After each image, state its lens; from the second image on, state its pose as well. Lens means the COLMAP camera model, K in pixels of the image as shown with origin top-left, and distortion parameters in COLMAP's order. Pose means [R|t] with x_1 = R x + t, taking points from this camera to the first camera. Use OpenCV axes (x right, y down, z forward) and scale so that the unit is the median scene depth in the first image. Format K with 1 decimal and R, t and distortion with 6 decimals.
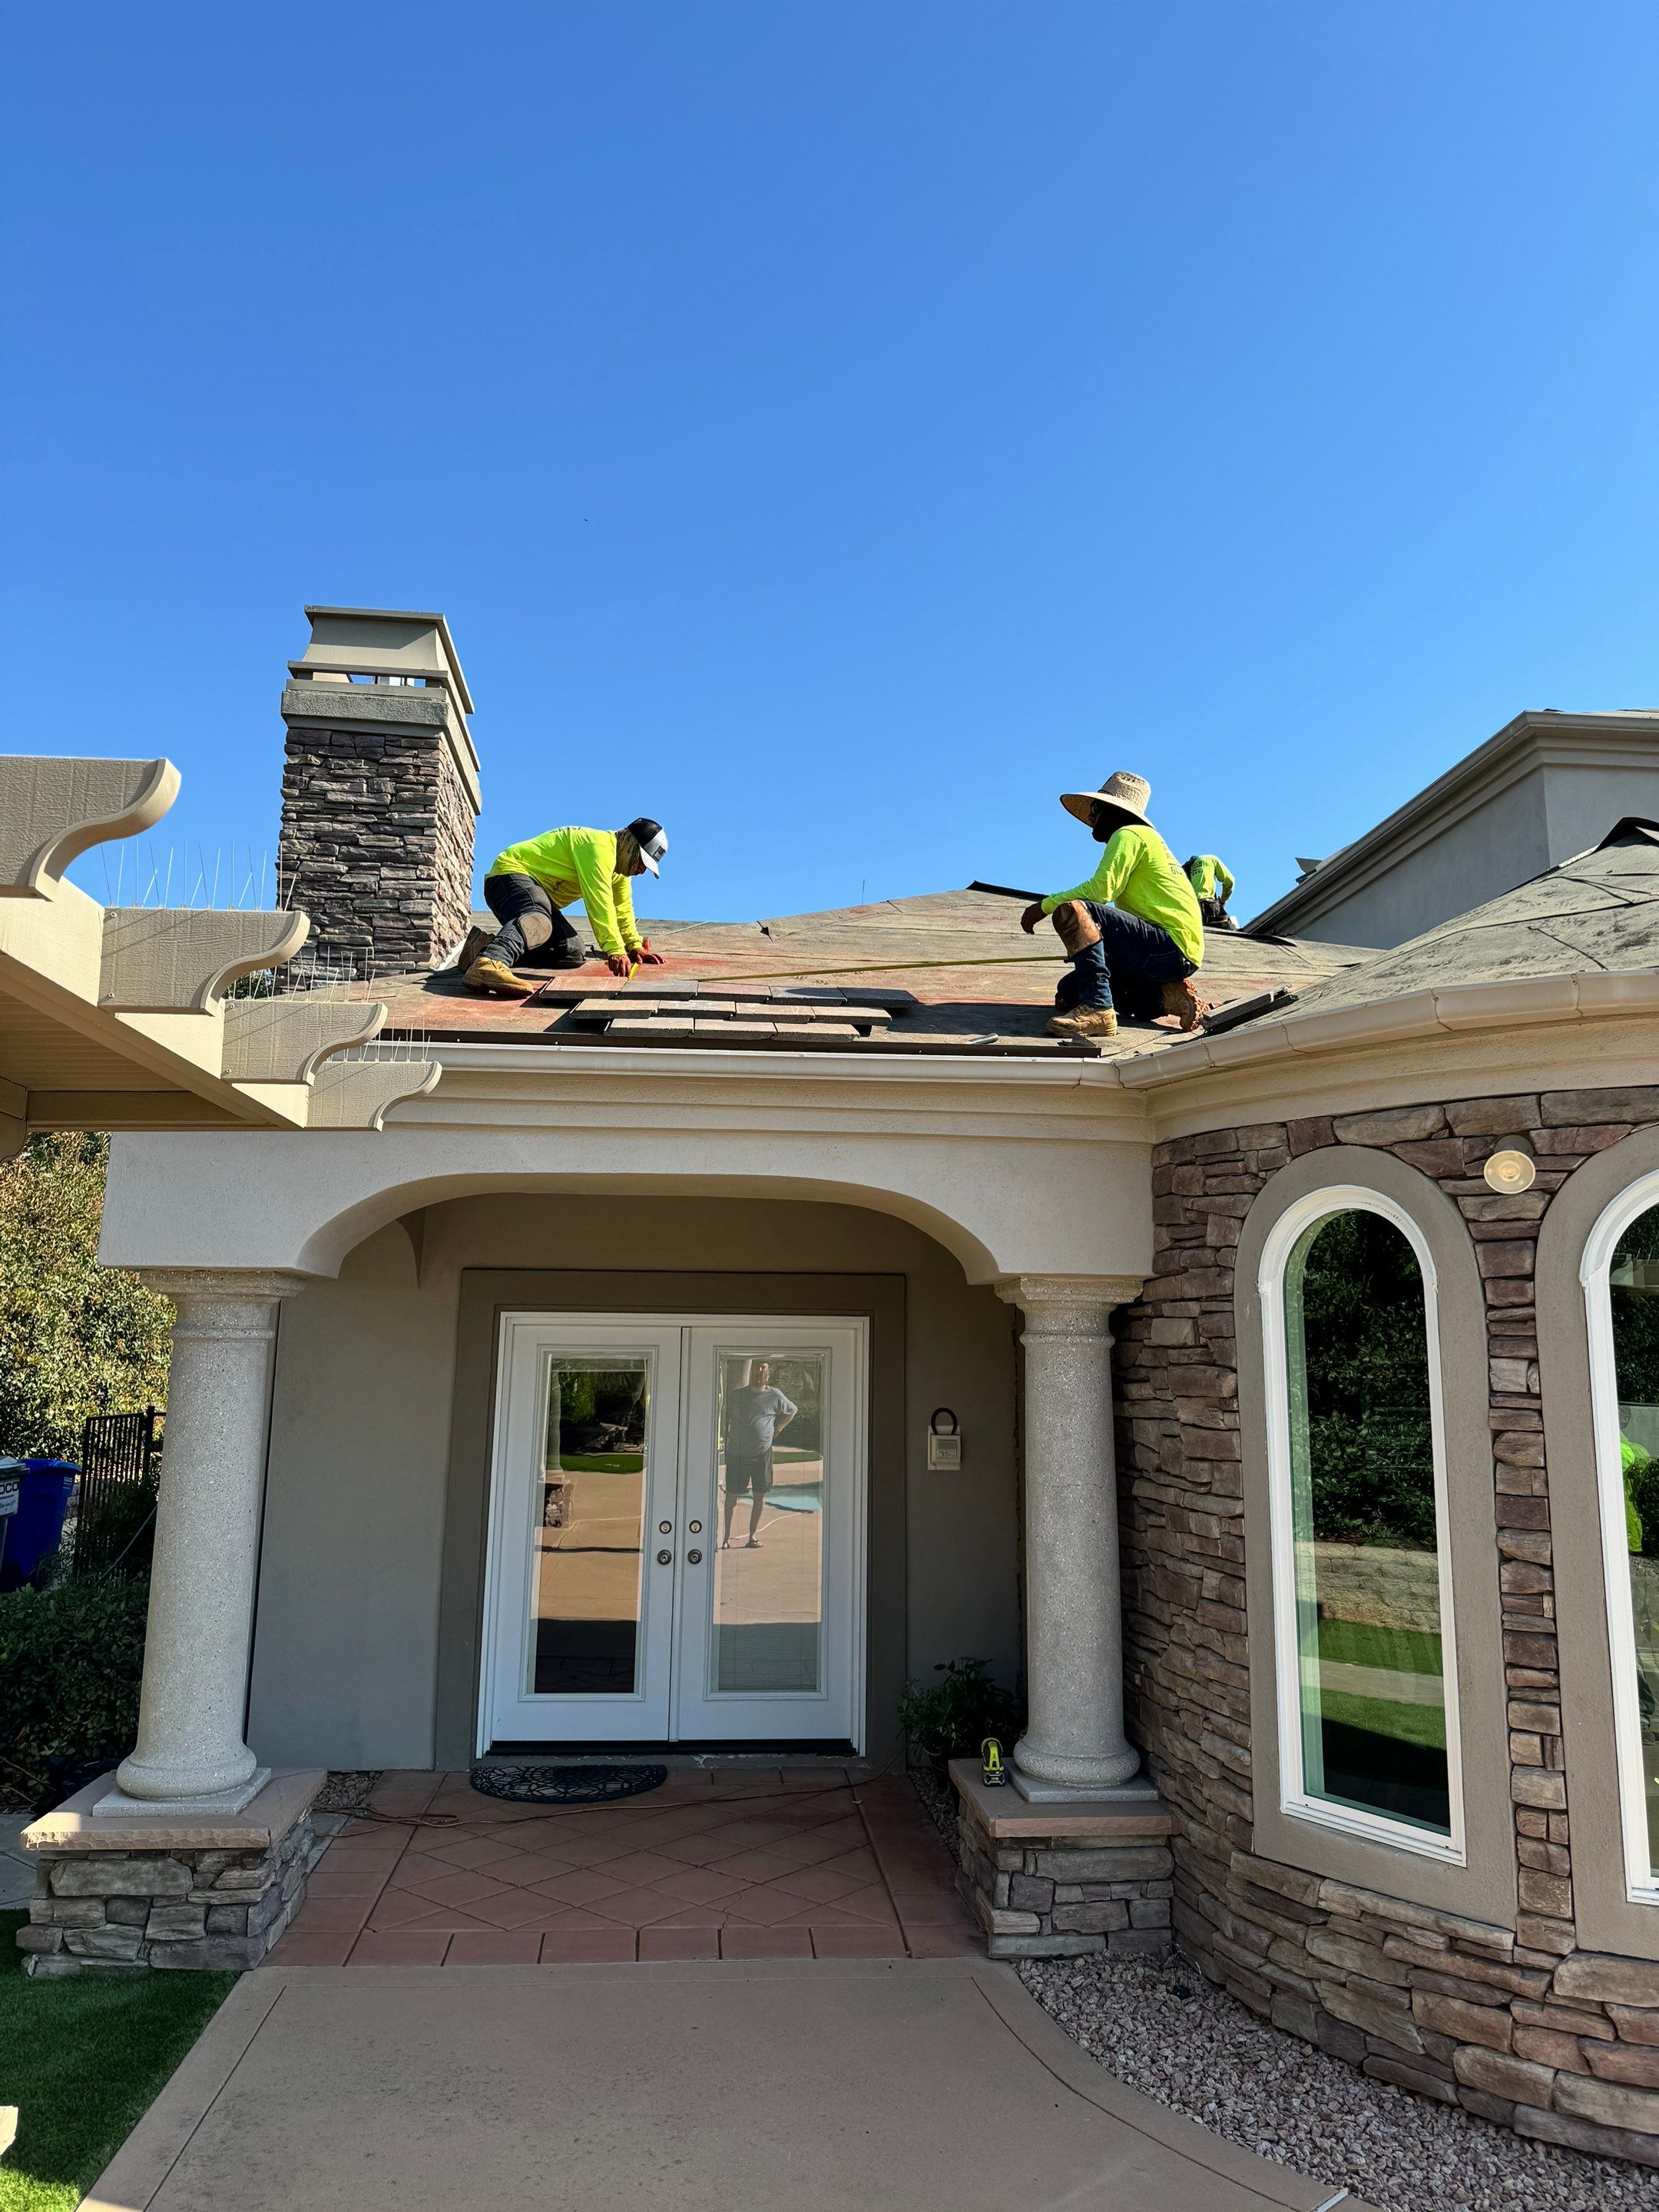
lens RADIAL K [[1543.2, 0, 823.5], [0, 1543.2, 1093.8], [0, 0, 1]] dist [0.032230, -0.028553]
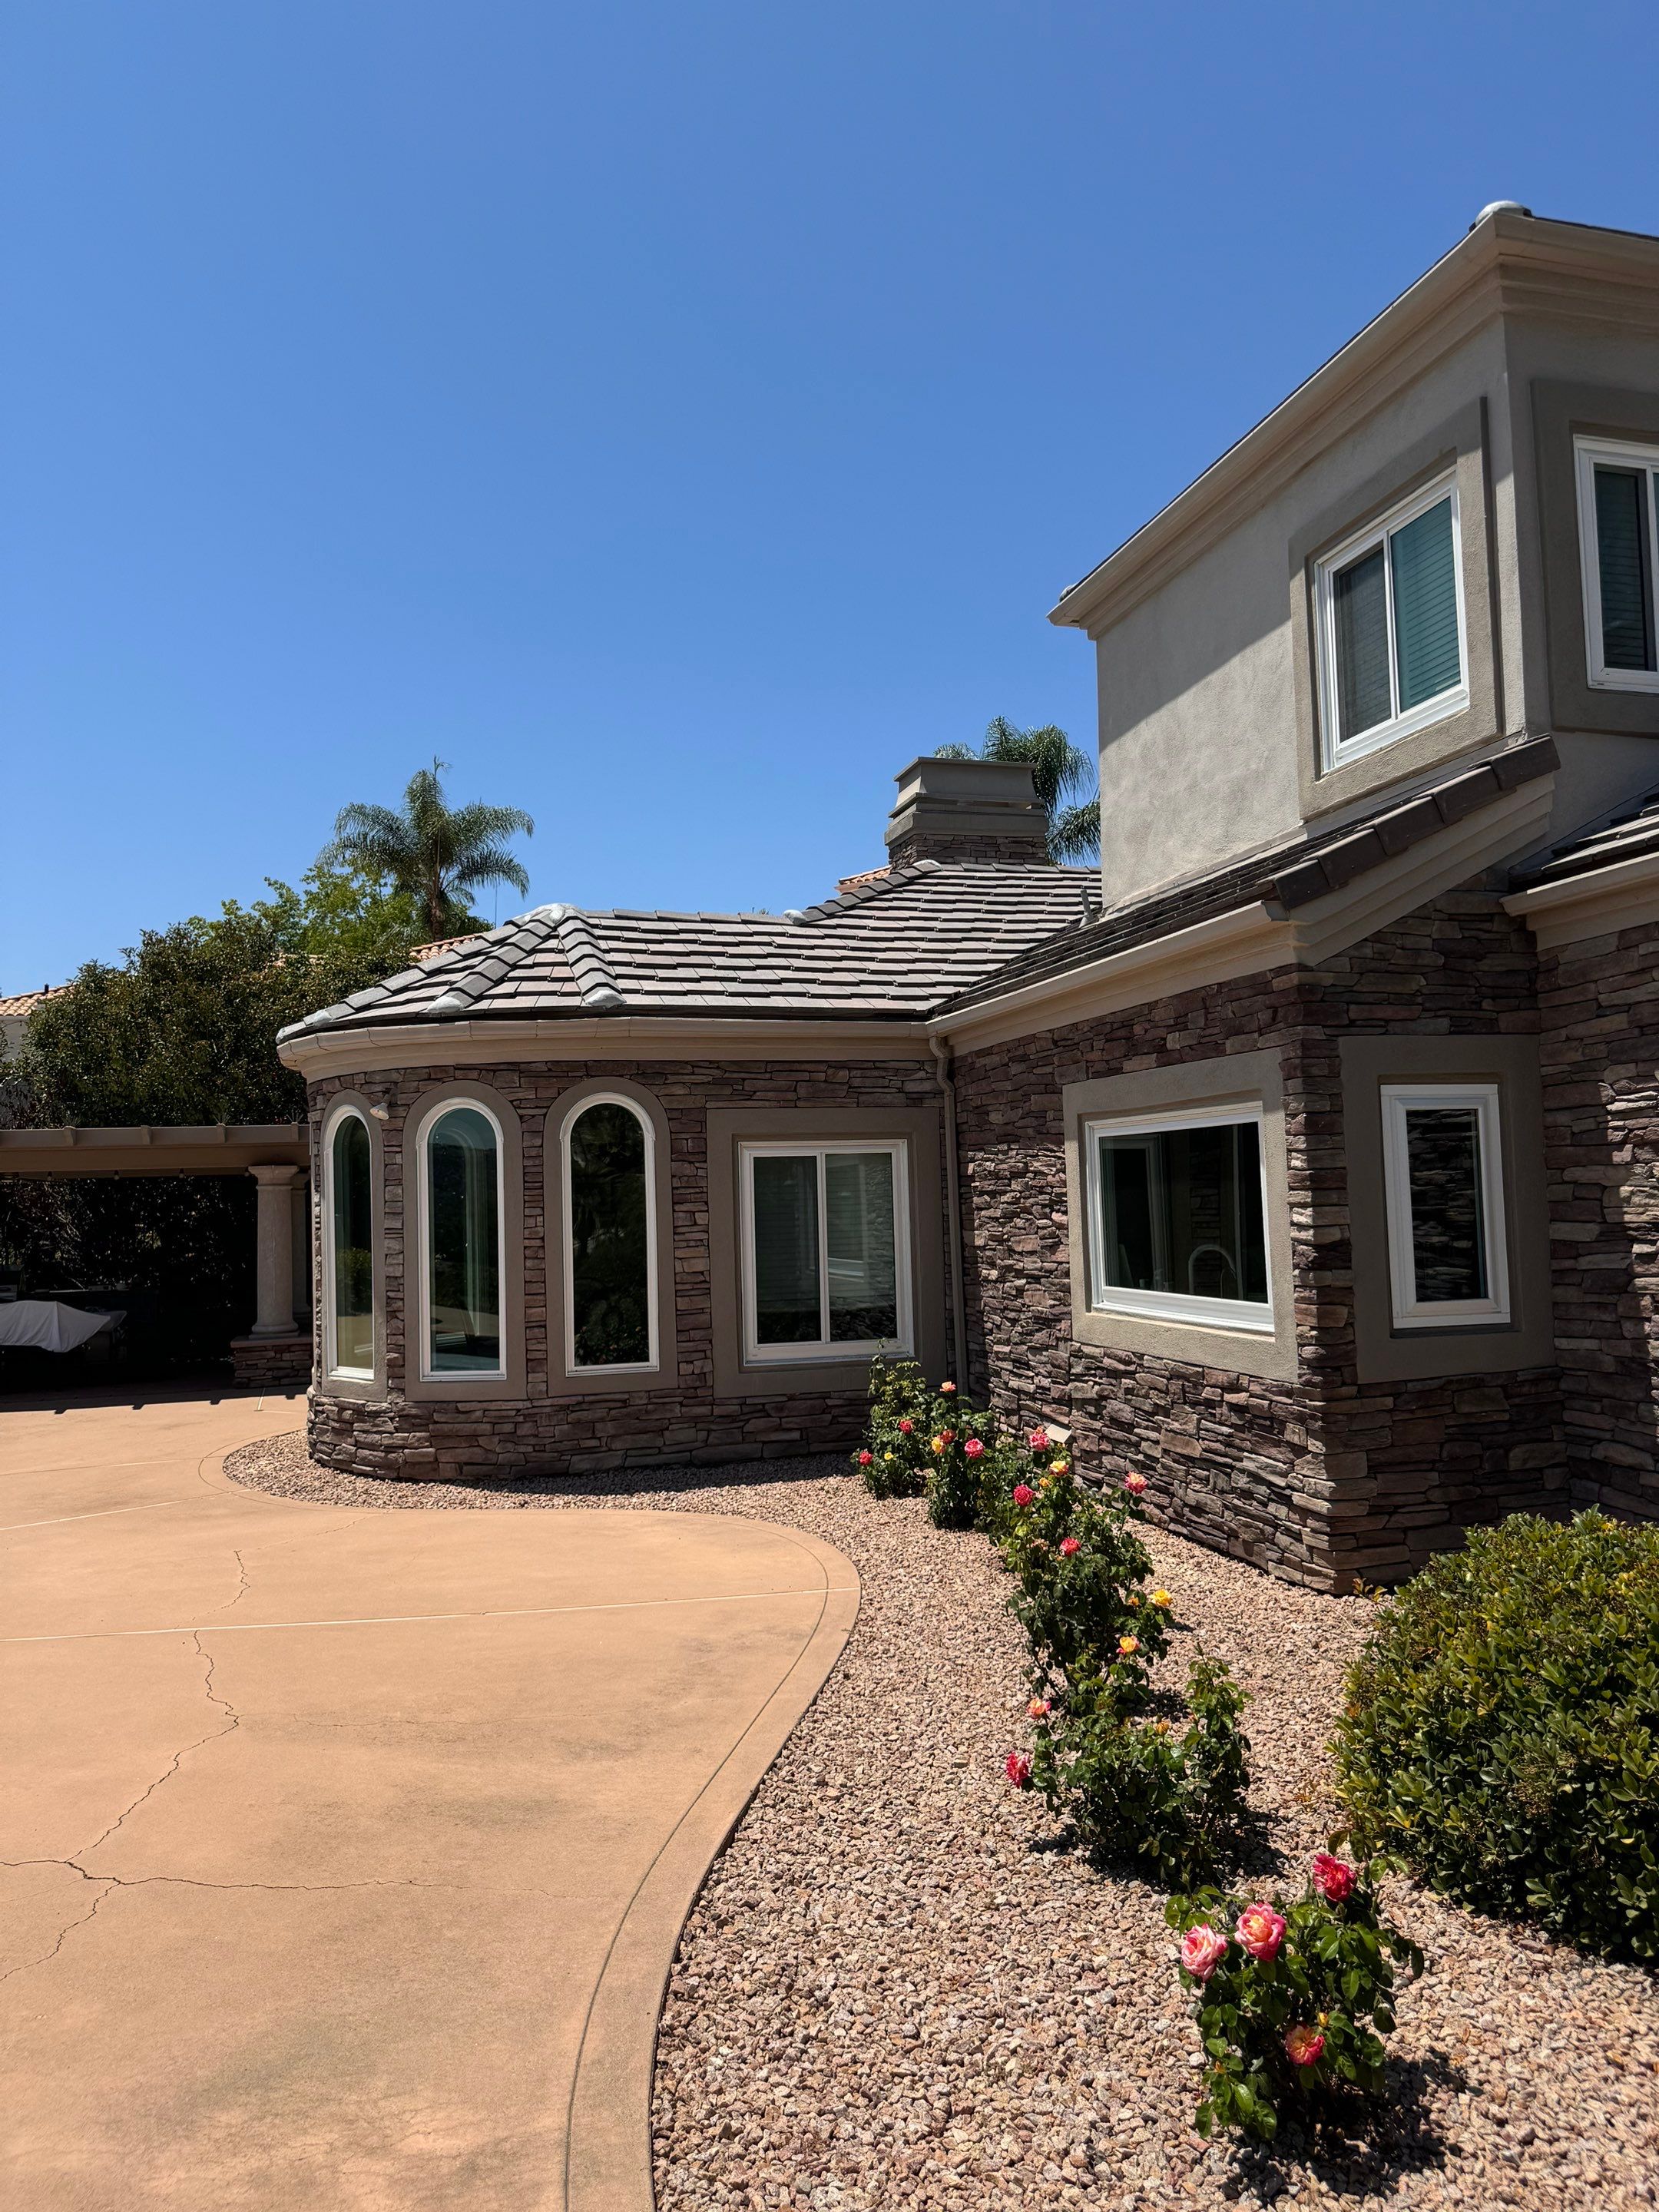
lens RADIAL K [[1543.2, 0, 829.9], [0, 1543.2, 1103.9], [0, 0, 1]] dist [0.032230, -0.028553]
pose [[0.186139, -0.073679, -0.979757, 2.809211], [0.194962, 0.980125, -0.036667, 0.236653], [0.962986, -0.184190, 0.196804, 0.977905]]
